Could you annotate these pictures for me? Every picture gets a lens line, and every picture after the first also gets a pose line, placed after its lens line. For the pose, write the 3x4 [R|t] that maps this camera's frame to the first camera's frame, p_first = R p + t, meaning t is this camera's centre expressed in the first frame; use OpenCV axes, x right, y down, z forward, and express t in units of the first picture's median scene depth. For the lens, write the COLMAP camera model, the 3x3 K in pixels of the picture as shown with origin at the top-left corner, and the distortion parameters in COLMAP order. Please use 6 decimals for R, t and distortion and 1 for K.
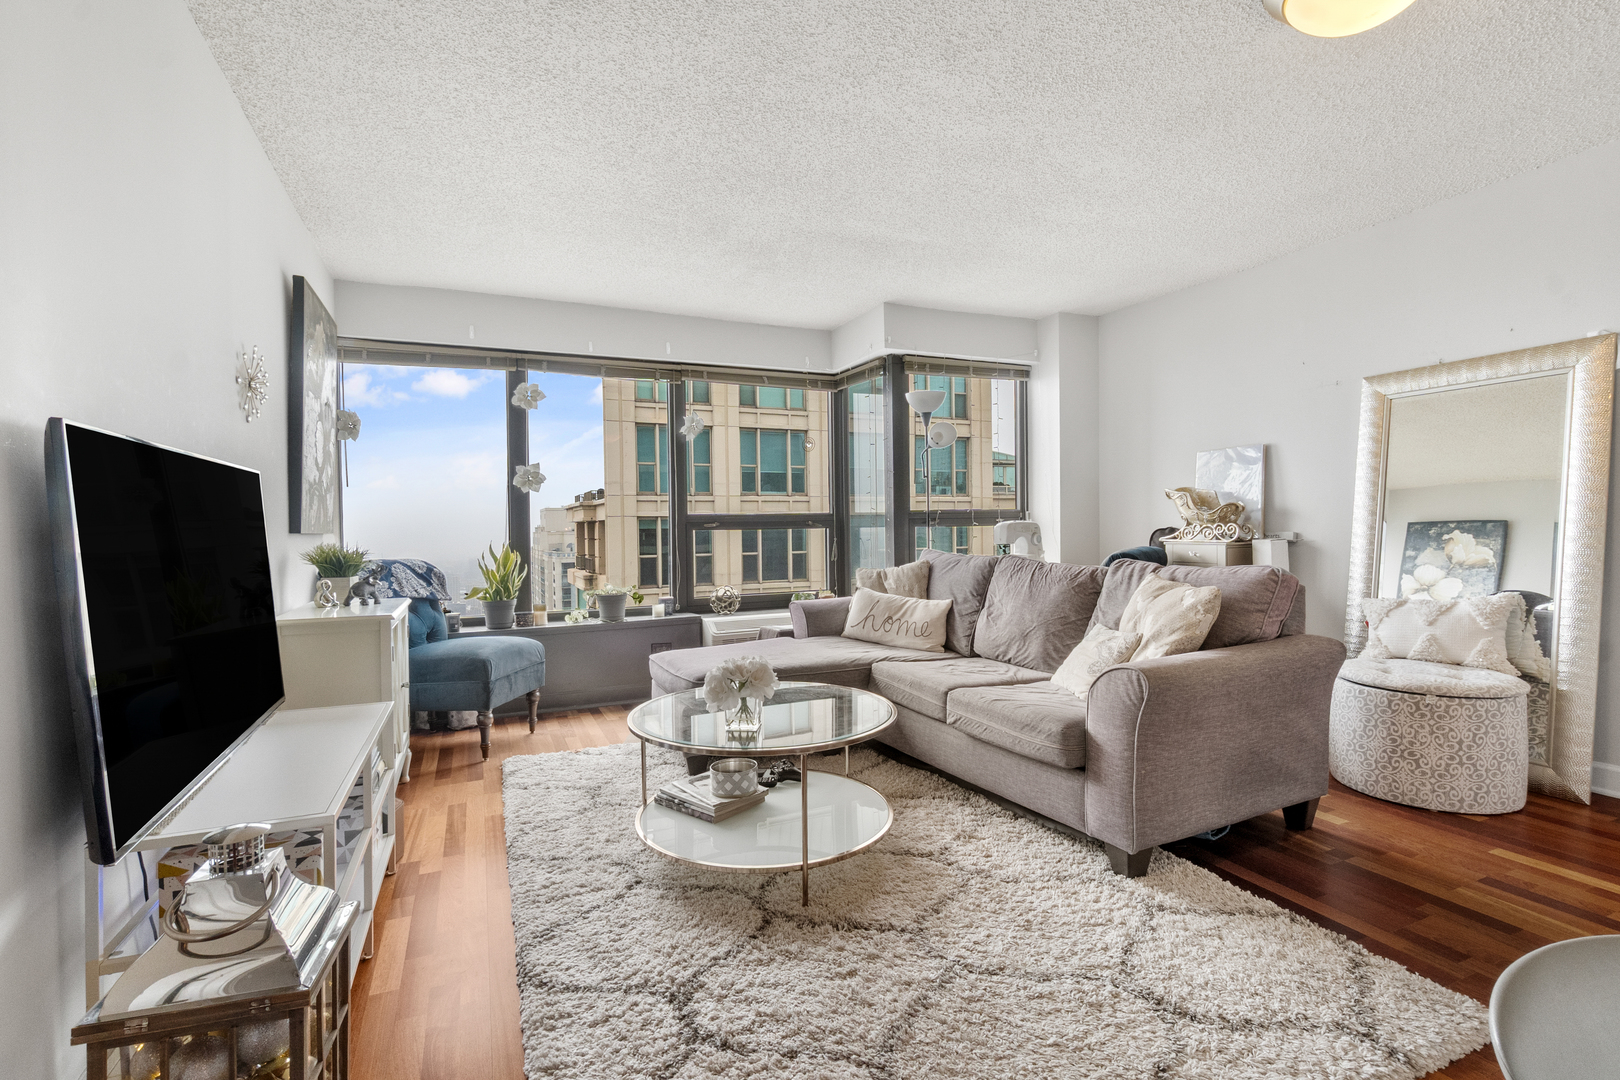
lens RADIAL K [[737.7, 0, 814.7], [0, 737.7, 544.4], [0, 0, 1]] dist [-0.000338, -0.000056]
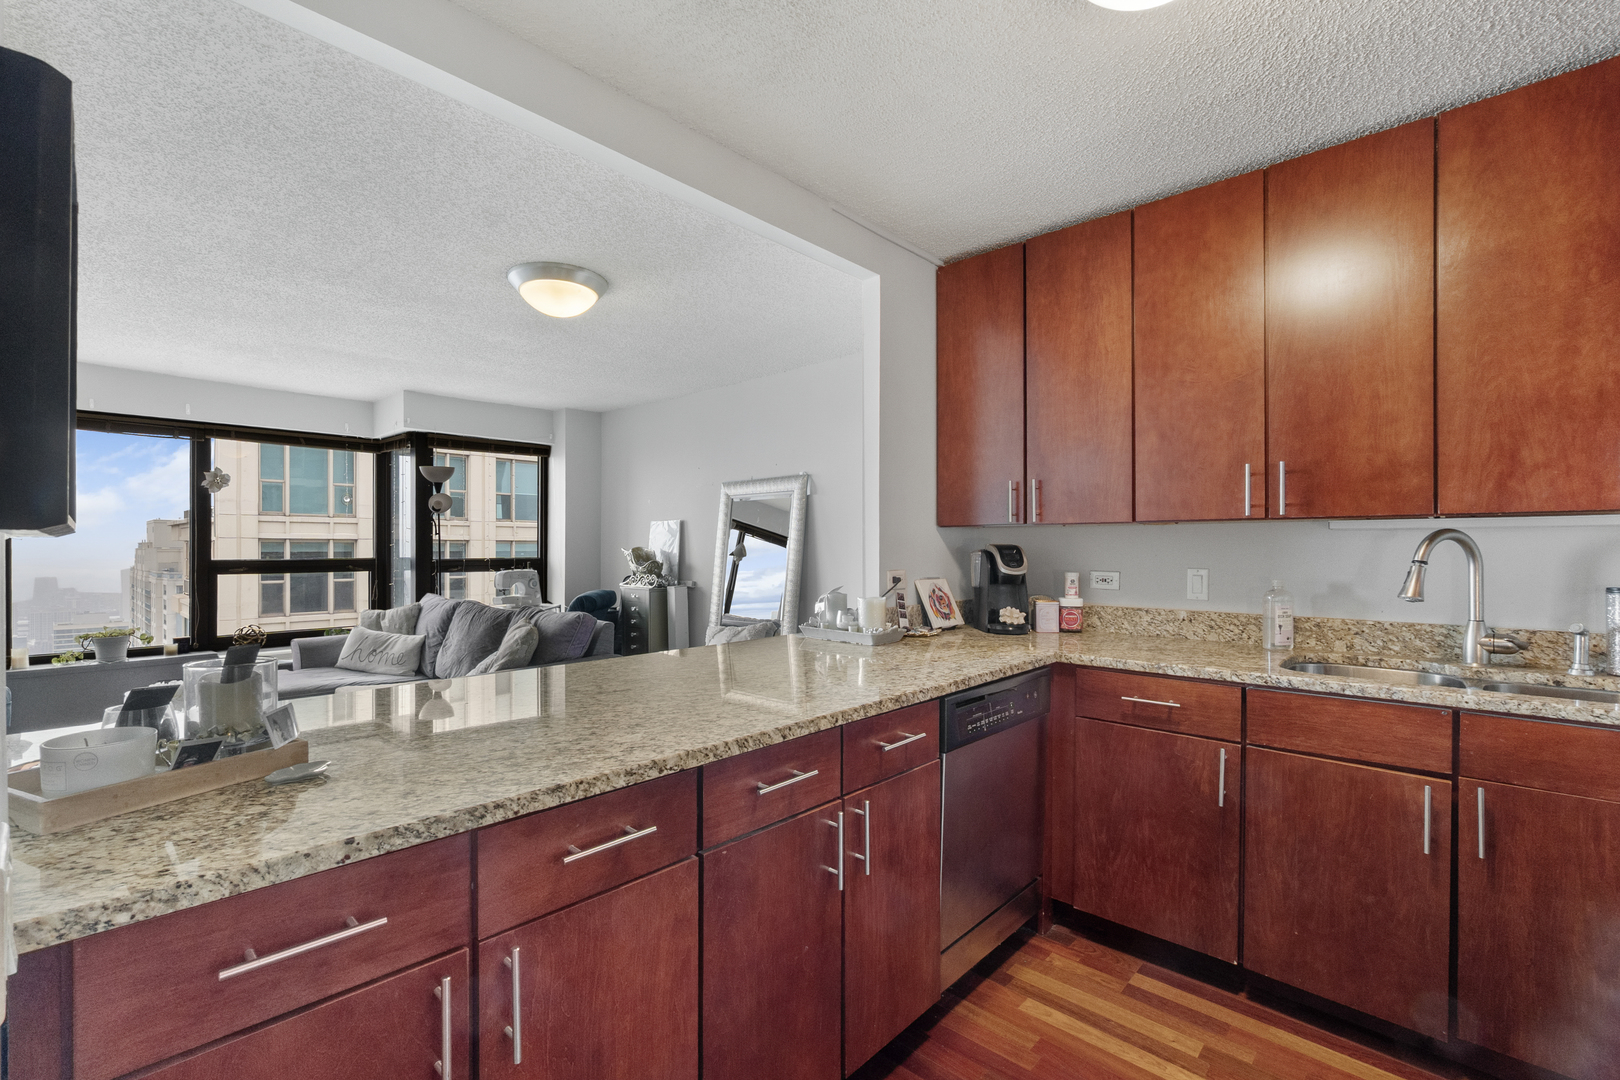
lens RADIAL K [[703.7, 0, 799.8], [0, 703.7, 544.3], [0, 0, 1]] dist [-0.003584, 0.000258]
pose [[0.924571, 0.017420, 0.380611, 0.254041], [-0.006101, 0.999503, -0.030924, -0.039313], [-0.380961, 0.026269, 0.924218, -0.311250]]
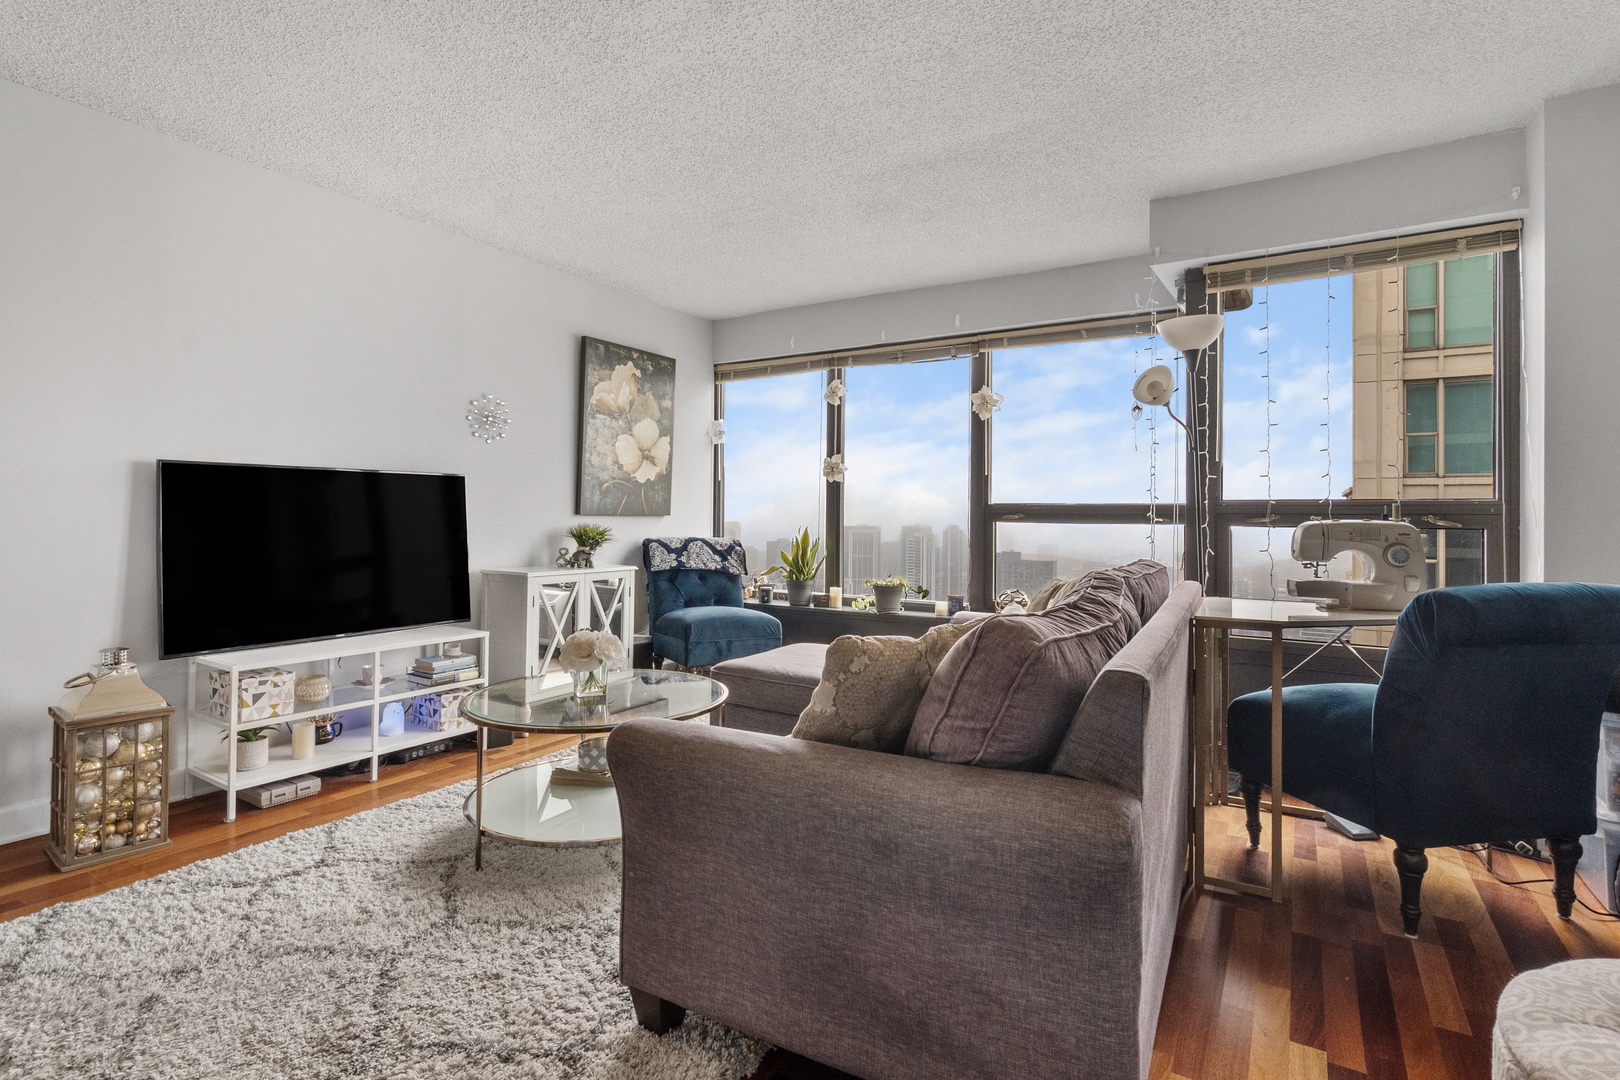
lens RADIAL K [[801.0, 0, 812.9], [0, 801.0, 502.3], [0, 0, 1]] dist [-0.001543, -0.000481]
pose [[0.553212, 0.005388, -0.833023, 0.529509], [-0.038909, 0.999055, -0.019378, -0.016458], [0.832131, 0.043133, 0.552899, 0.318950]]
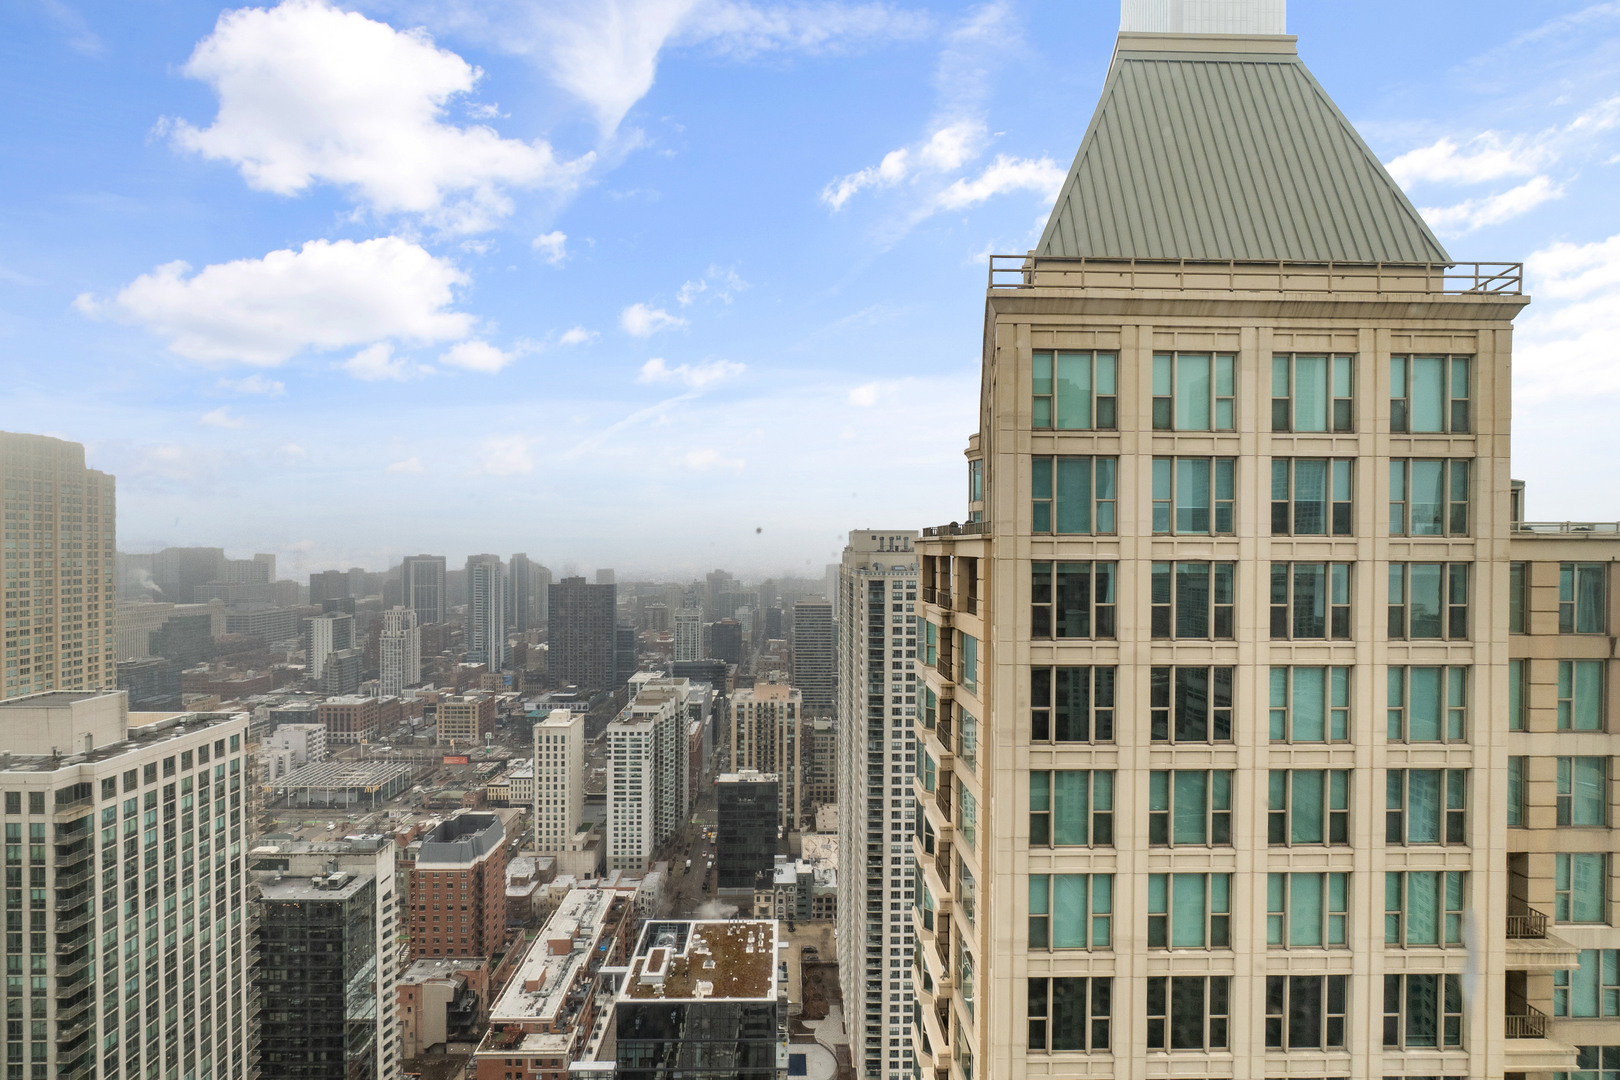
lens RADIAL K [[670.0, 0, 815.2], [0, 670.0, 548.4], [0, 0, 1]] dist [0.000725, -0.000016]
pose [[0.923144, 0.017005, -0.384078, -0.898400], [-0.025476, 0.999531, -0.016978, -0.162842], [0.383609, 0.025458, 0.923145, 0.815476]]
